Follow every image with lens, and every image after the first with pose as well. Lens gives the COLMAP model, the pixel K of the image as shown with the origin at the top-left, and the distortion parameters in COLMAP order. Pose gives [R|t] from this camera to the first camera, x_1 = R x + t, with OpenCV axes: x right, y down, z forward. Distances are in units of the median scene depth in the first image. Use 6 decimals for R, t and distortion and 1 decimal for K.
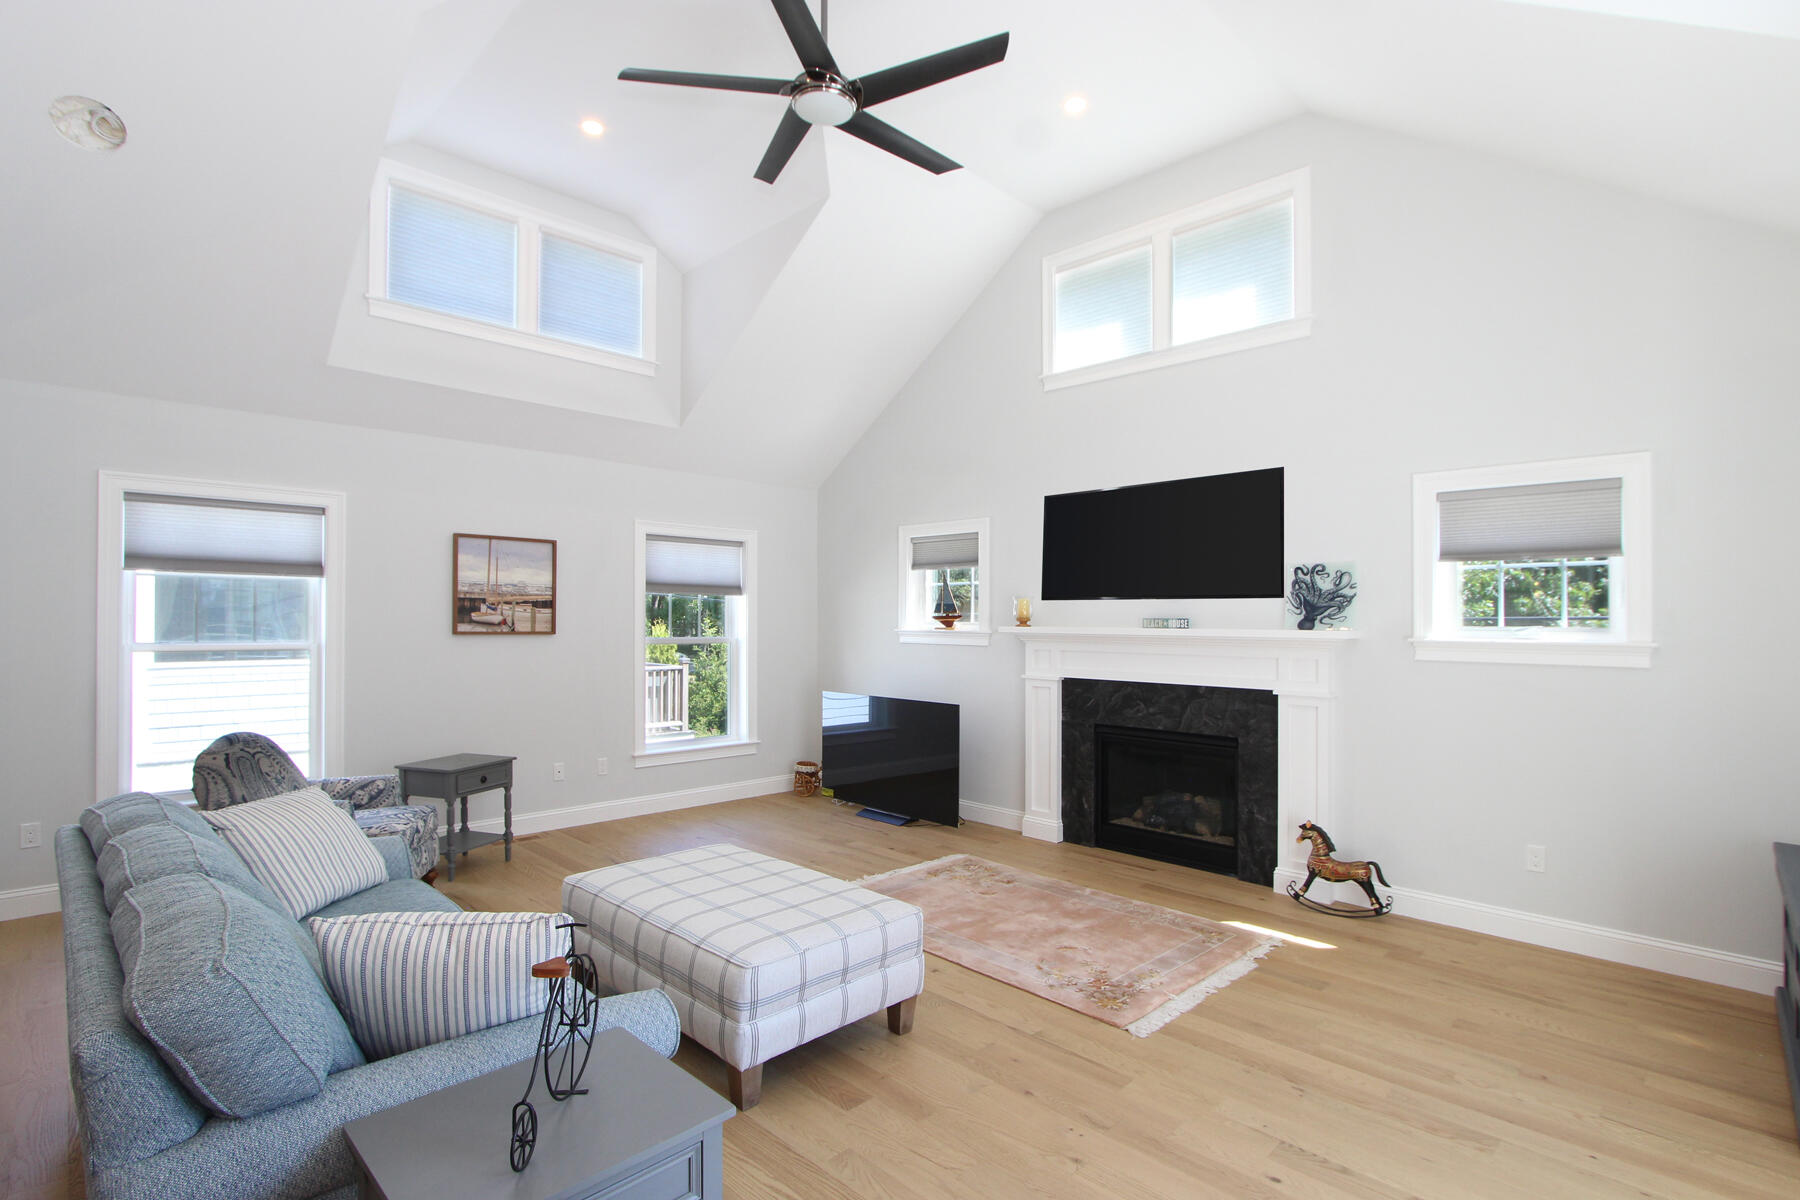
lens RADIAL K [[885.8, 0, 896.1], [0, 885.8, 618.6], [0, 0, 1]] dist [-0.003580, -0.000322]
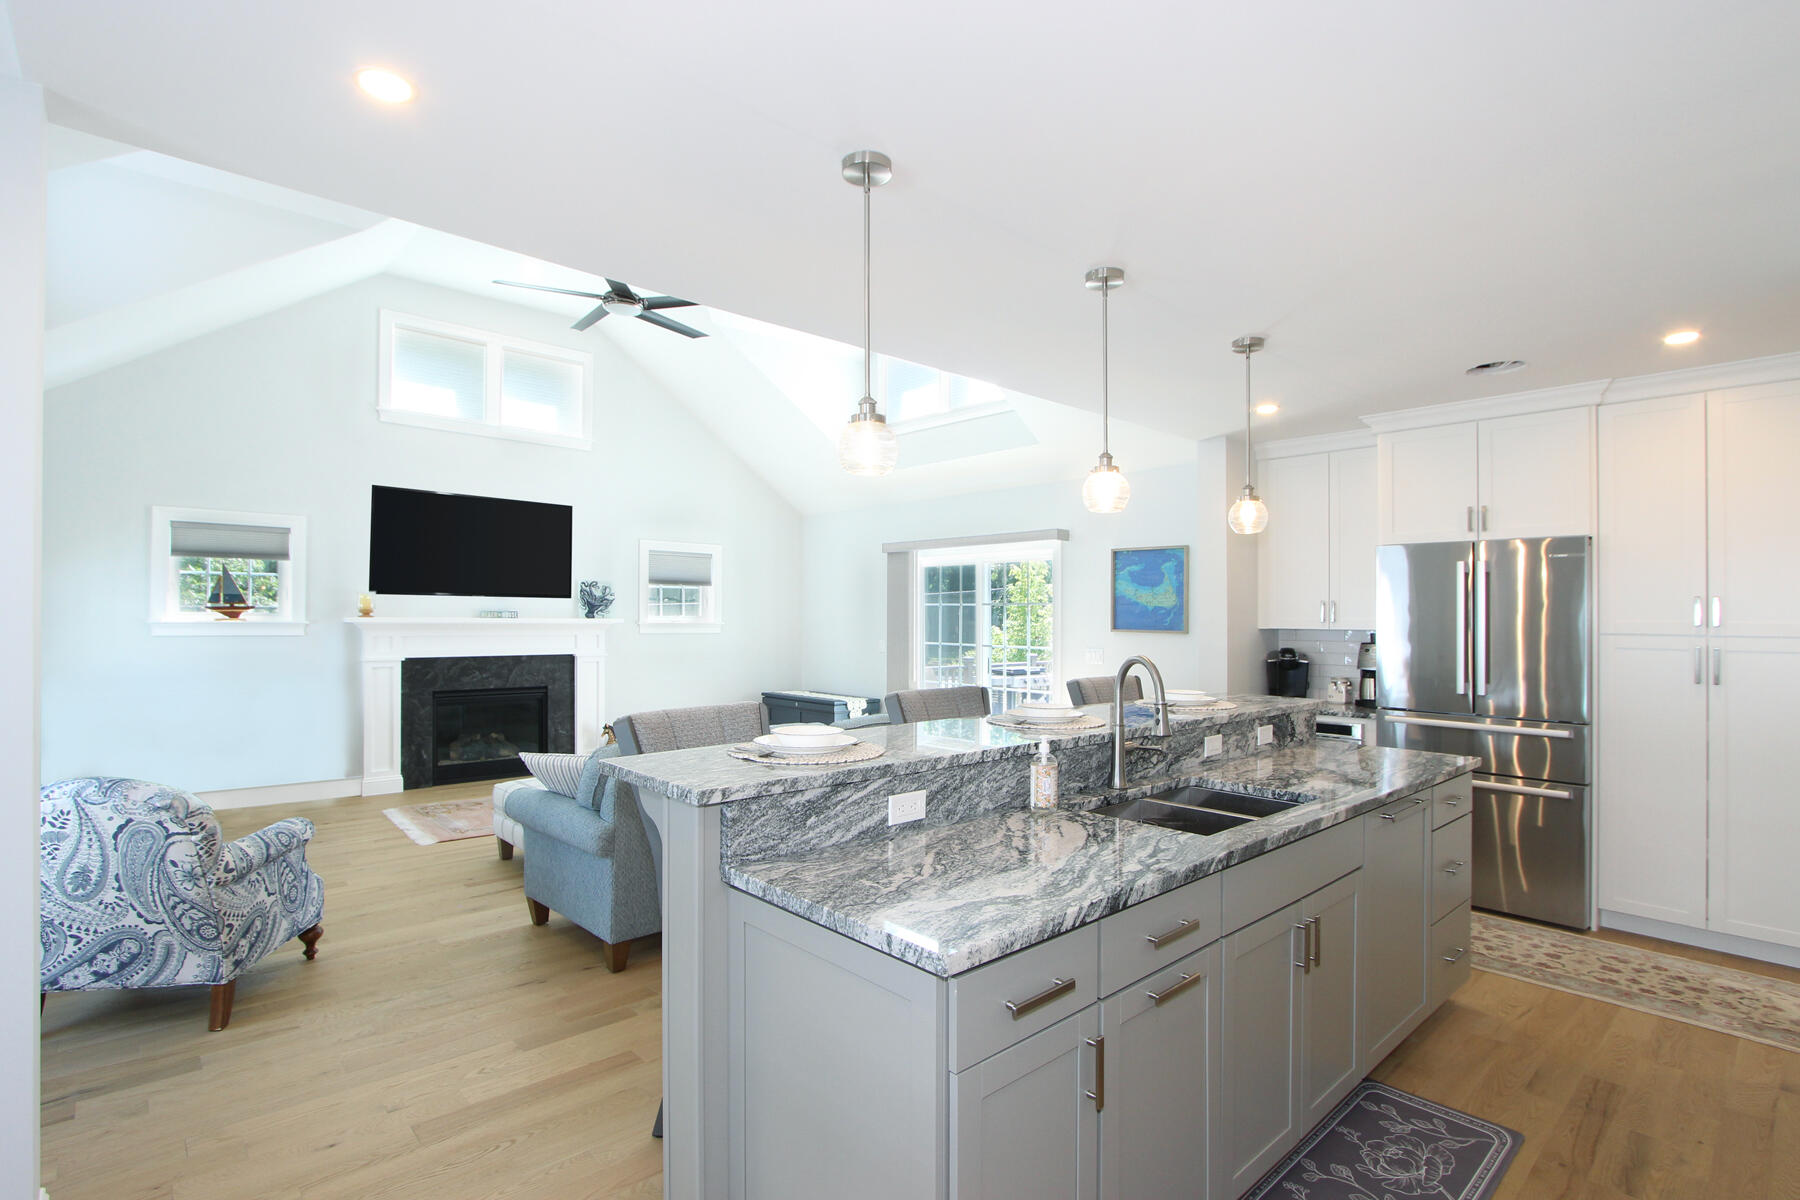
lens RADIAL K [[885.8, 0, 896.1], [0, 885.8, 618.6], [0, 0, 1]] dist [-0.003580, -0.000322]
pose [[0.025807, -0.007197, 0.999641, -1.067207], [-0.009481, 0.999927, 0.007444, -0.004545], [-0.999622, -0.009670, 0.025737, 0.290973]]
